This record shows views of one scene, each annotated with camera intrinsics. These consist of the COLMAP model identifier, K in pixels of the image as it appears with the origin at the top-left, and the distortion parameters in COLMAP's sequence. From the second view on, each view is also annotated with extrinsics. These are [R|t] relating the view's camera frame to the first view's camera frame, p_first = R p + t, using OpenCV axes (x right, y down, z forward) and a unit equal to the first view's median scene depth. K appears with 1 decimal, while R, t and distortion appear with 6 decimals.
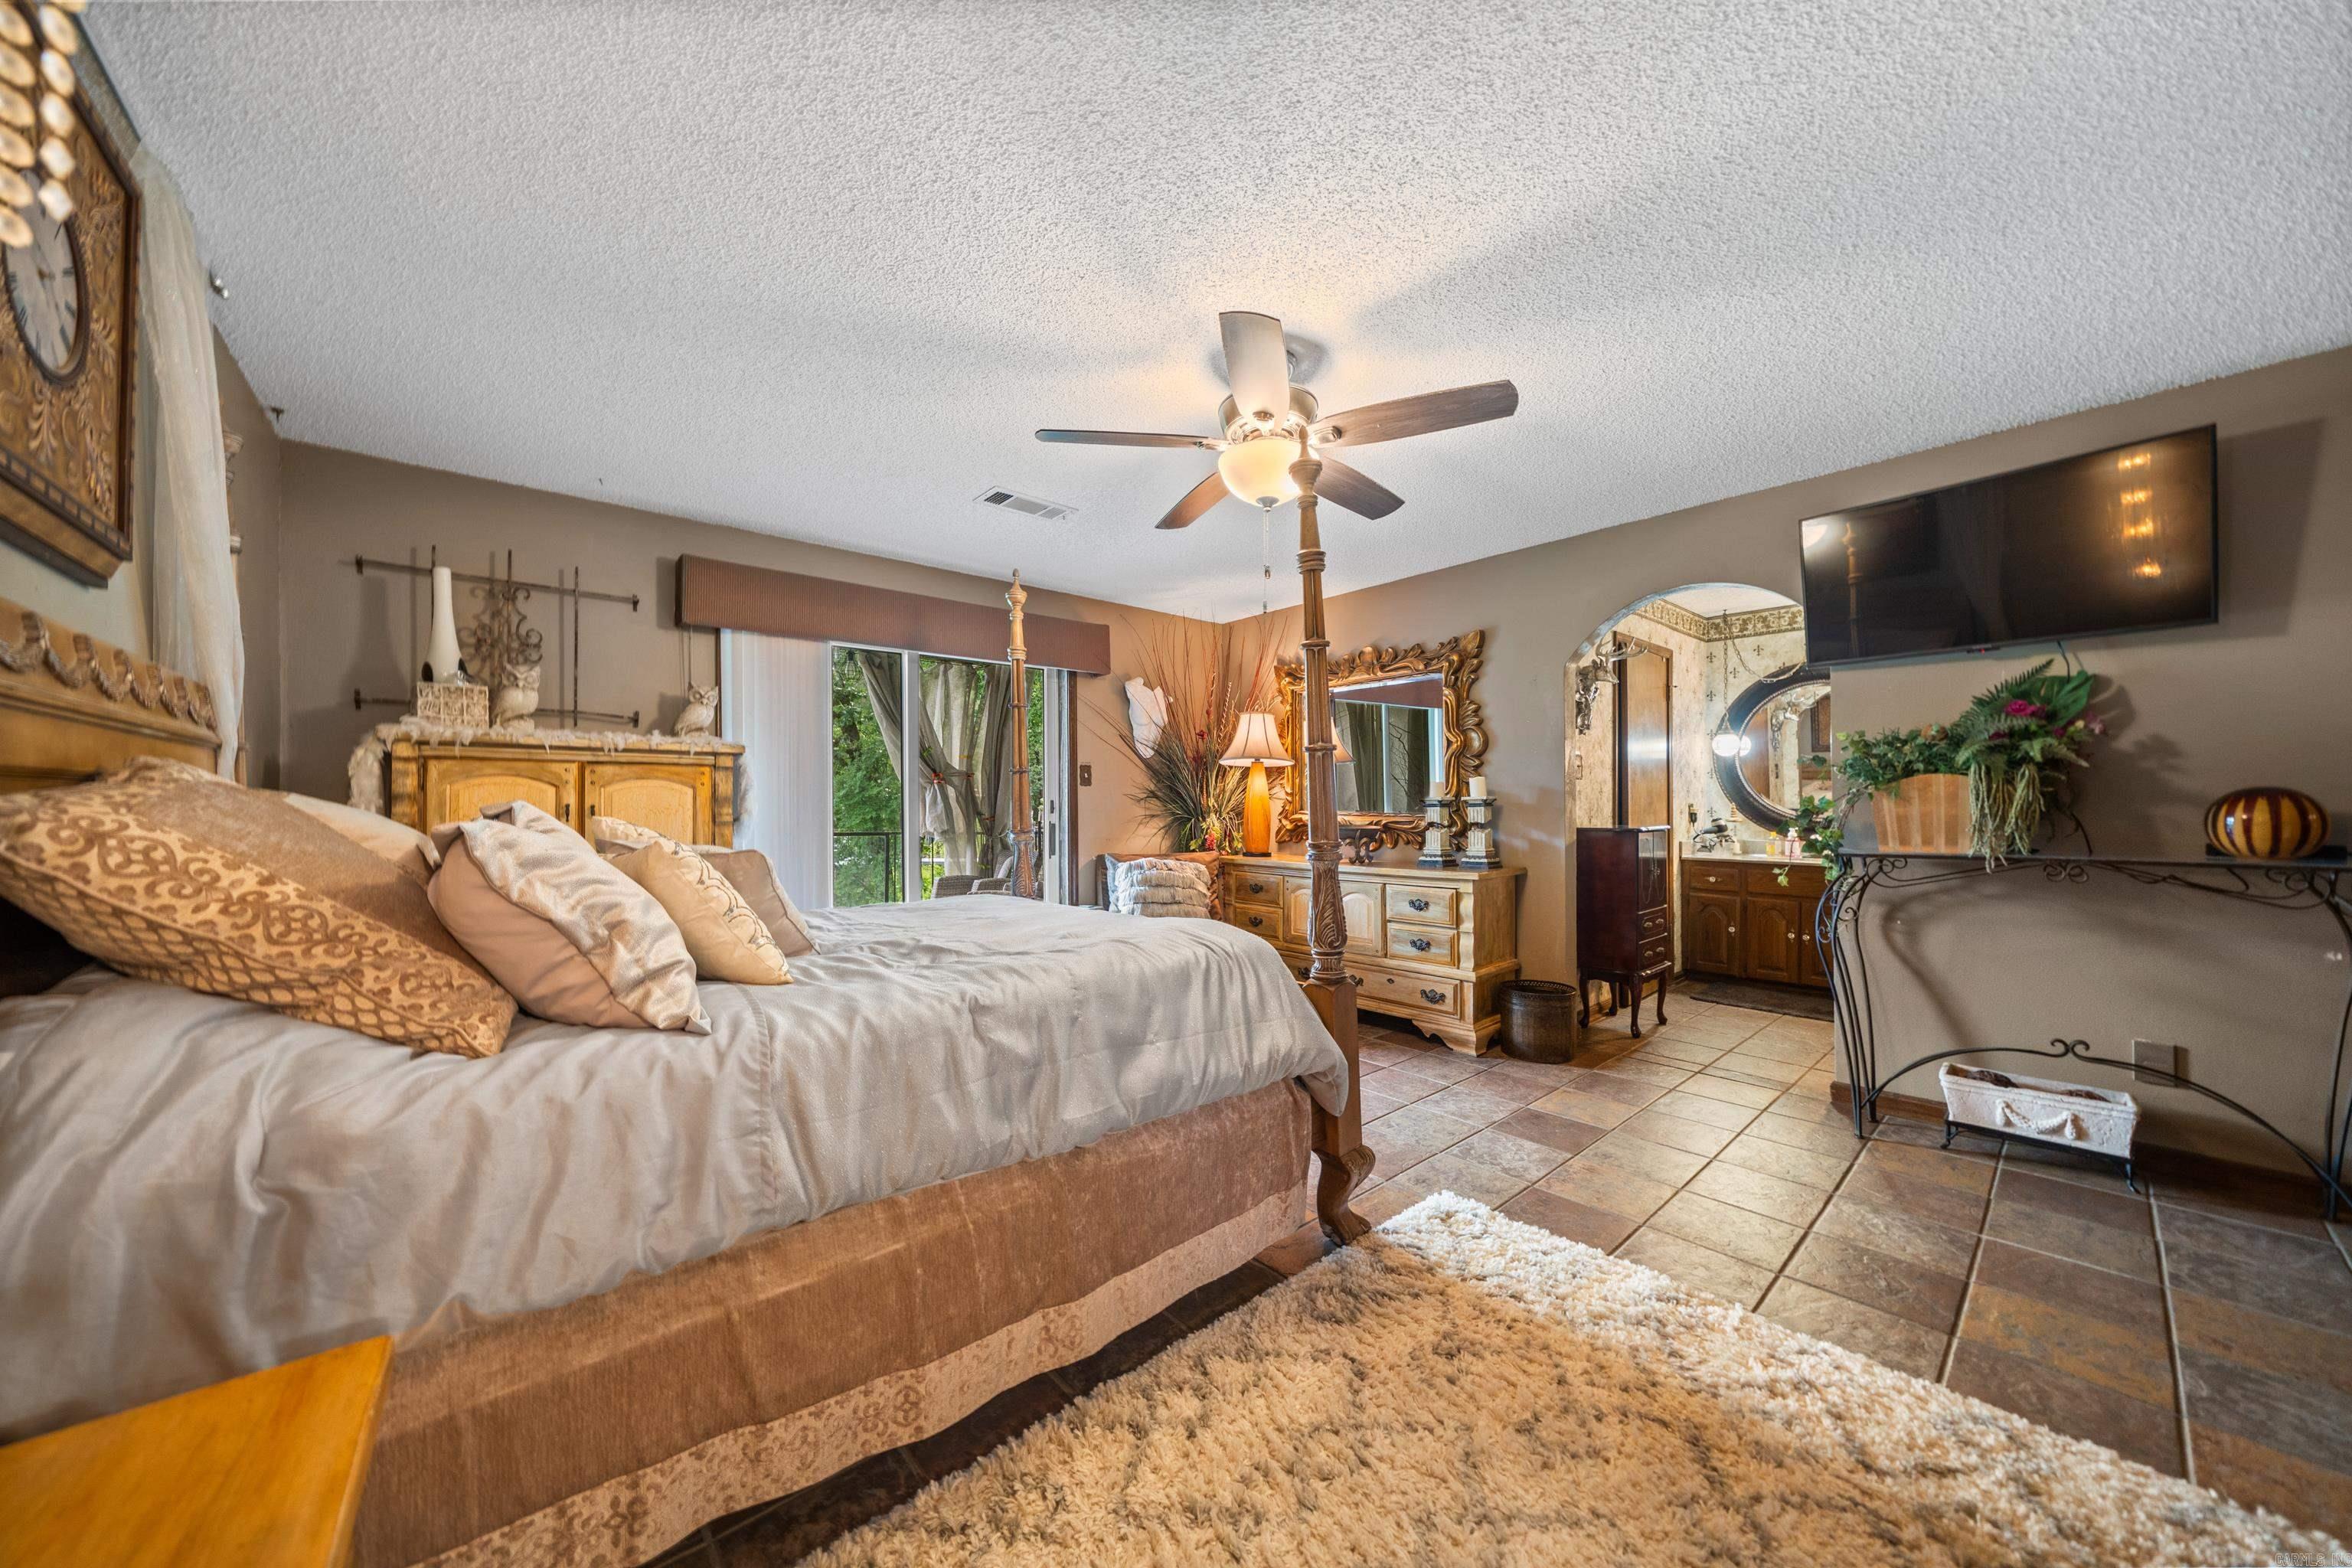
lens RADIAL K [[804.8, 0, 1176.0], [0, 804.8, 805.1], [0, 0, 1]] dist [0.000096, 0.000005]
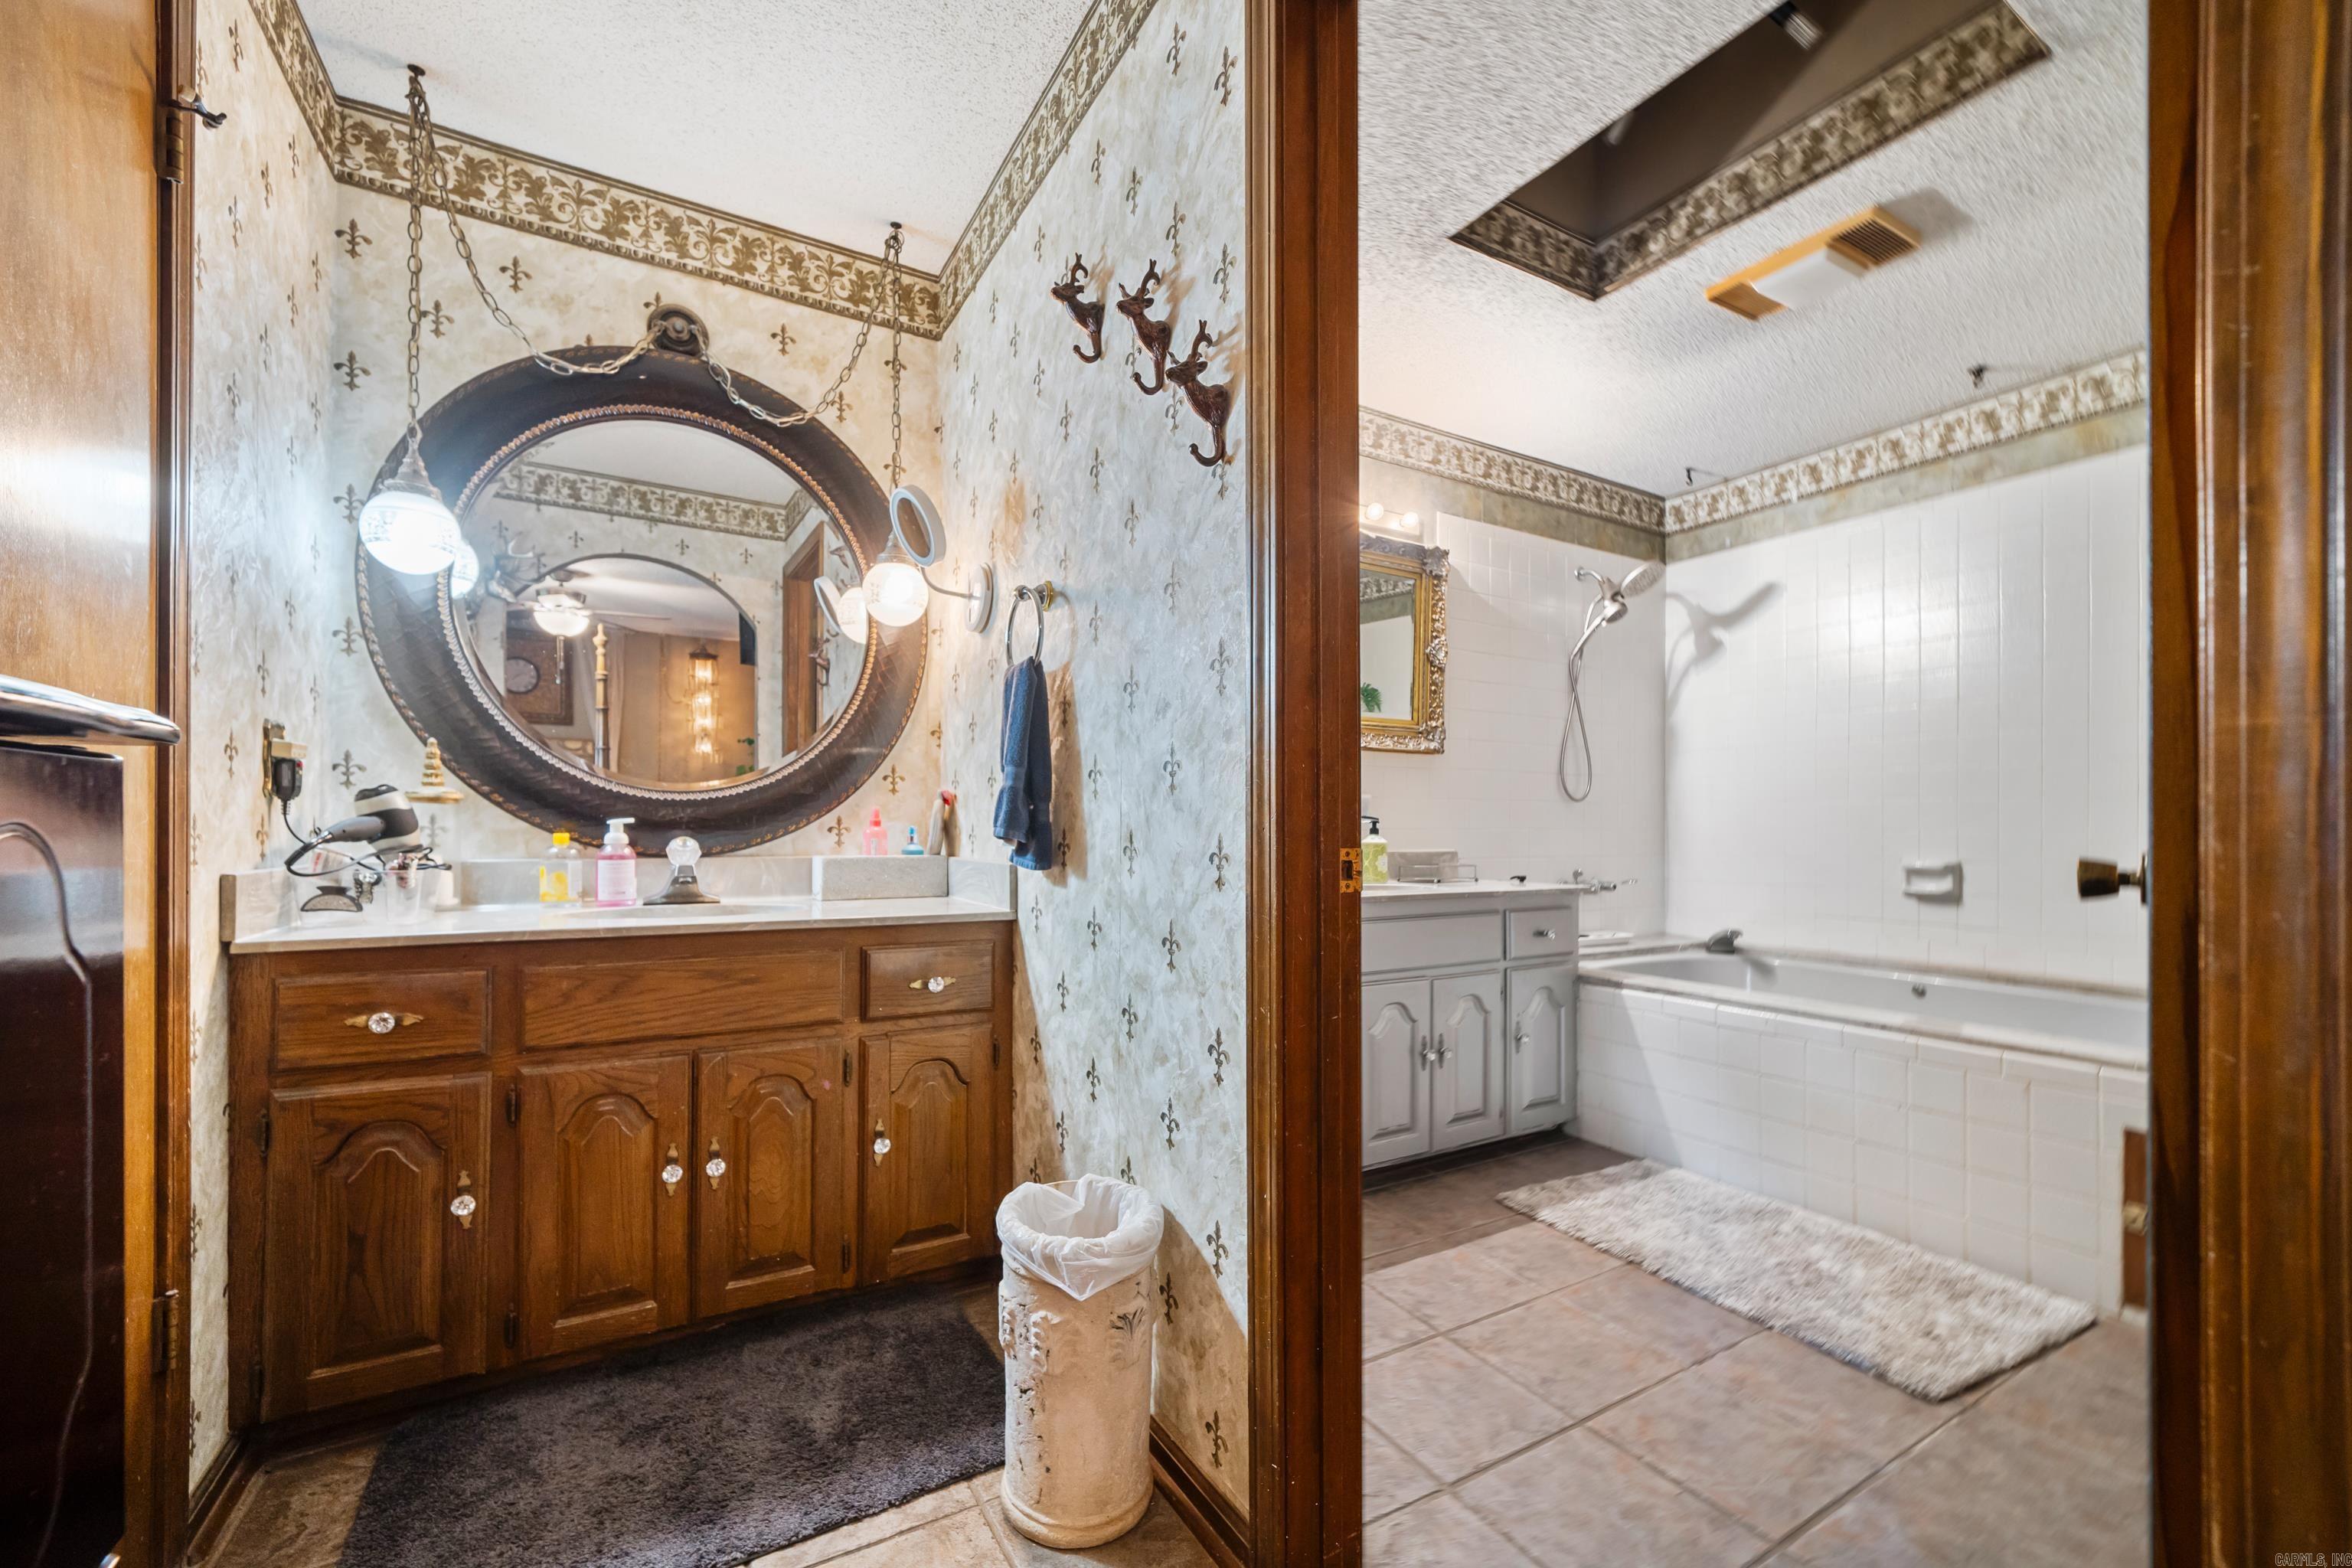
lens RADIAL K [[934.0, 0, 1167.5], [0, 934.0, 817.0], [0, 0, 1]] dist [-0.002892, -0.000490]
pose [[0.197269, 0.008187, 0.980315, 0.410084], [-0.005197, 0.999960, -0.007305, 0.027889], [-0.980336, -0.003653, 0.197304, 0.669389]]
